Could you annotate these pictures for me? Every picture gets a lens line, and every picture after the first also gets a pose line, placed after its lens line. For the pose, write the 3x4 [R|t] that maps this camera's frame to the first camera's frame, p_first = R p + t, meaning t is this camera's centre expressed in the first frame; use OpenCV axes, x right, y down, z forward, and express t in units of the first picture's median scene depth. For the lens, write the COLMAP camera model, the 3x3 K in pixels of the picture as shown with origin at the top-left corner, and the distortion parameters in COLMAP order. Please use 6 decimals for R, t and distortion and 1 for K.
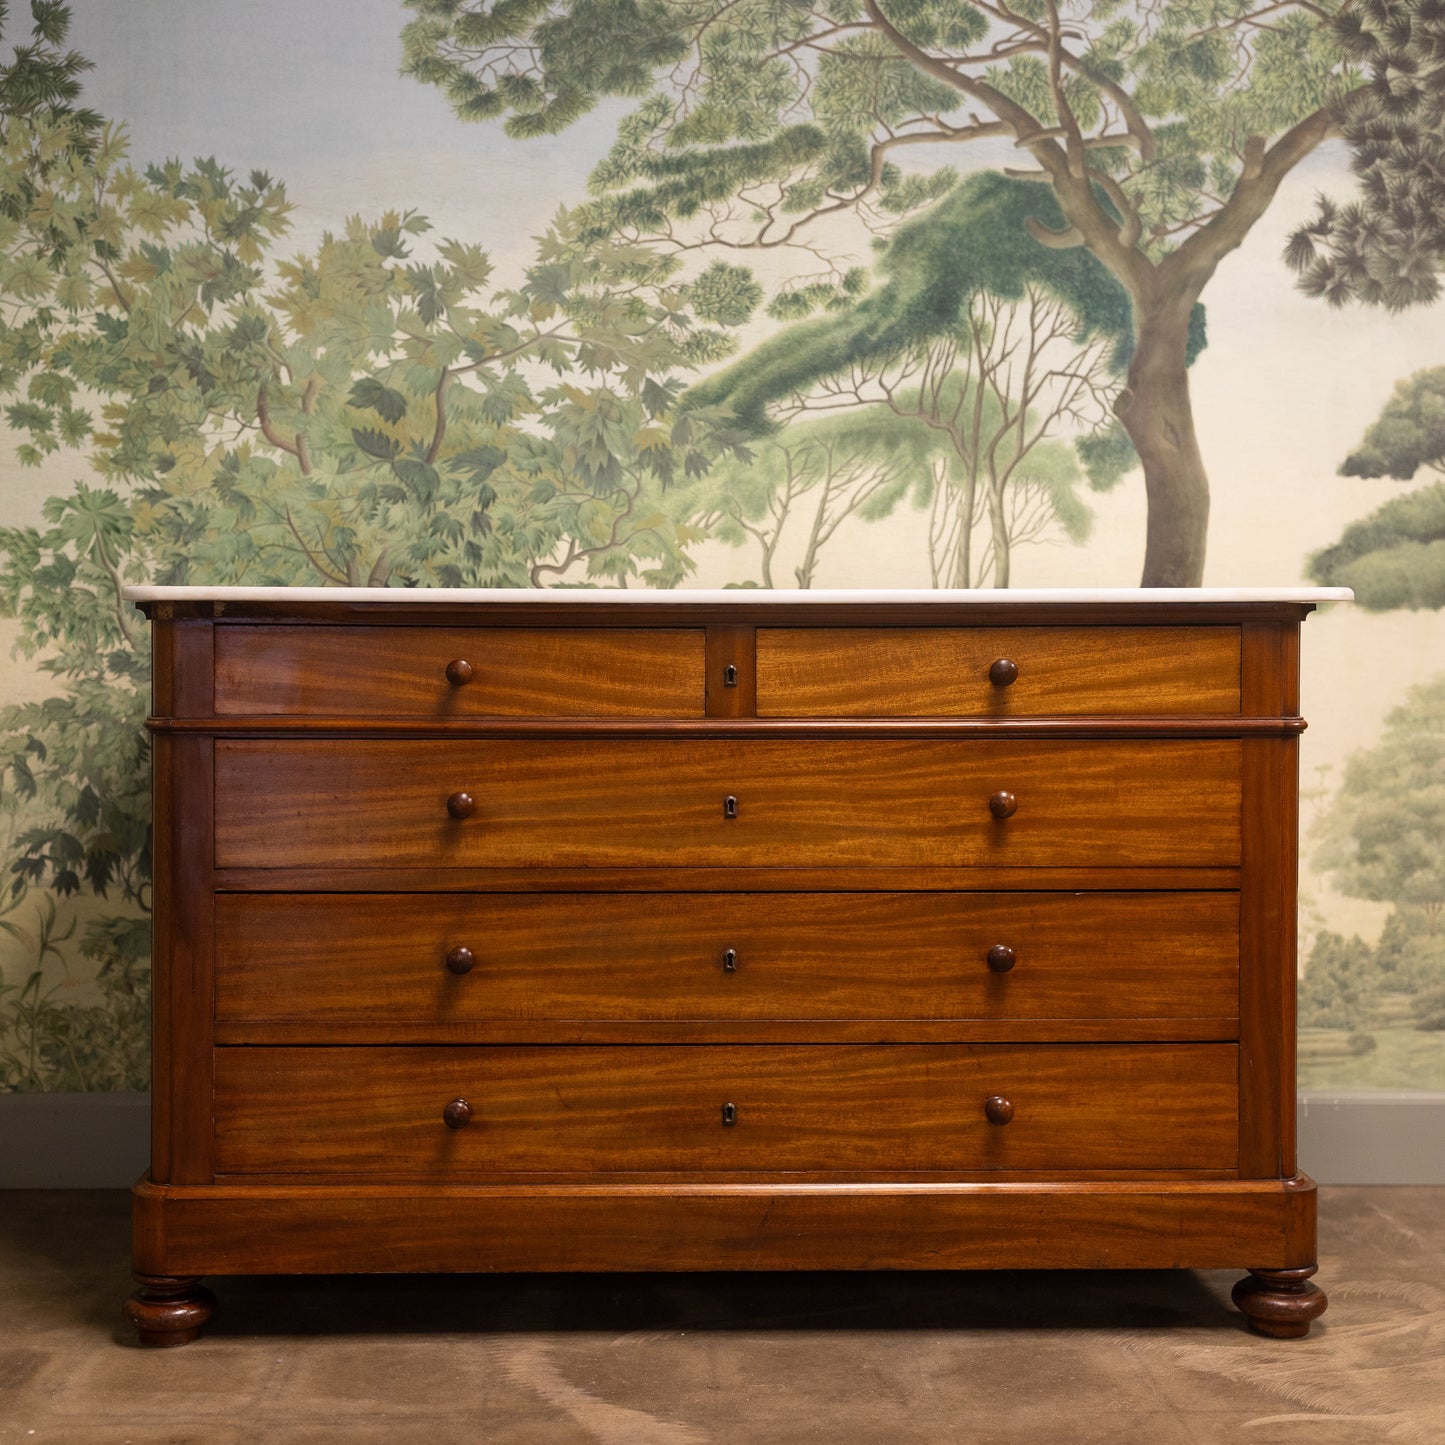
lens RADIAL K [[2301.1, 0, 691.8], [0, 2301.1, 670.6], [0, 0, 1]] dist [0.010370, 0.000000]
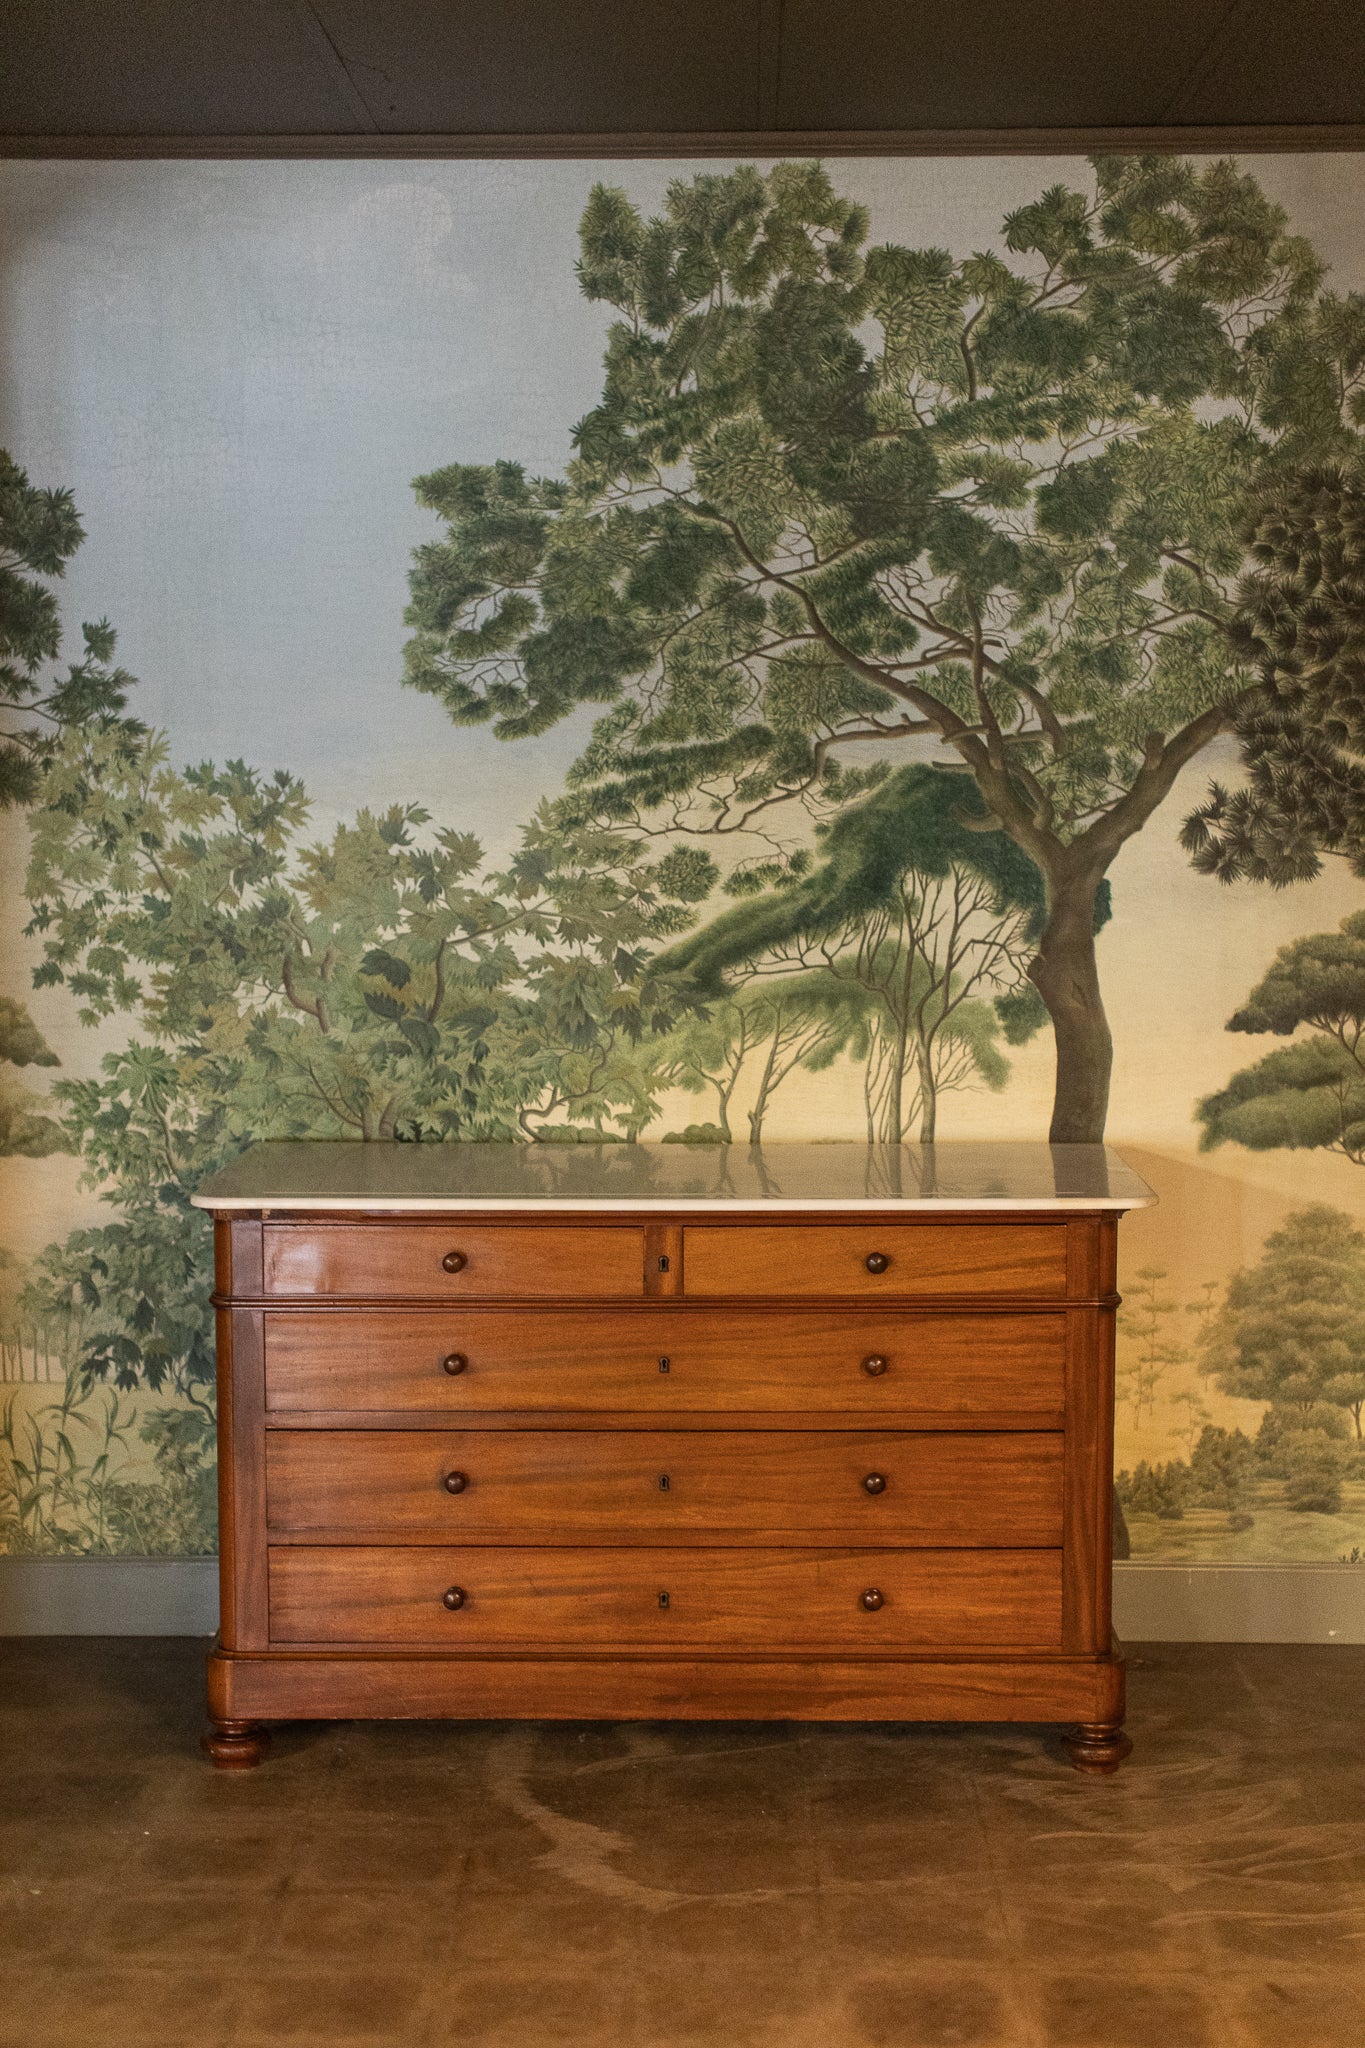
lens RADIAL K [[3309.6, 0, 664.5], [0, 3309.6, 1109.6], [0, 0, 1]] dist [0.019286, 0.000000]
pose [[0.998611, 0.001771, -0.052665, 0.090801], [0.003401, 0.995186, 0.097945, -0.209195], [0.052585, -0.097988, 0.993797, -0.649995]]
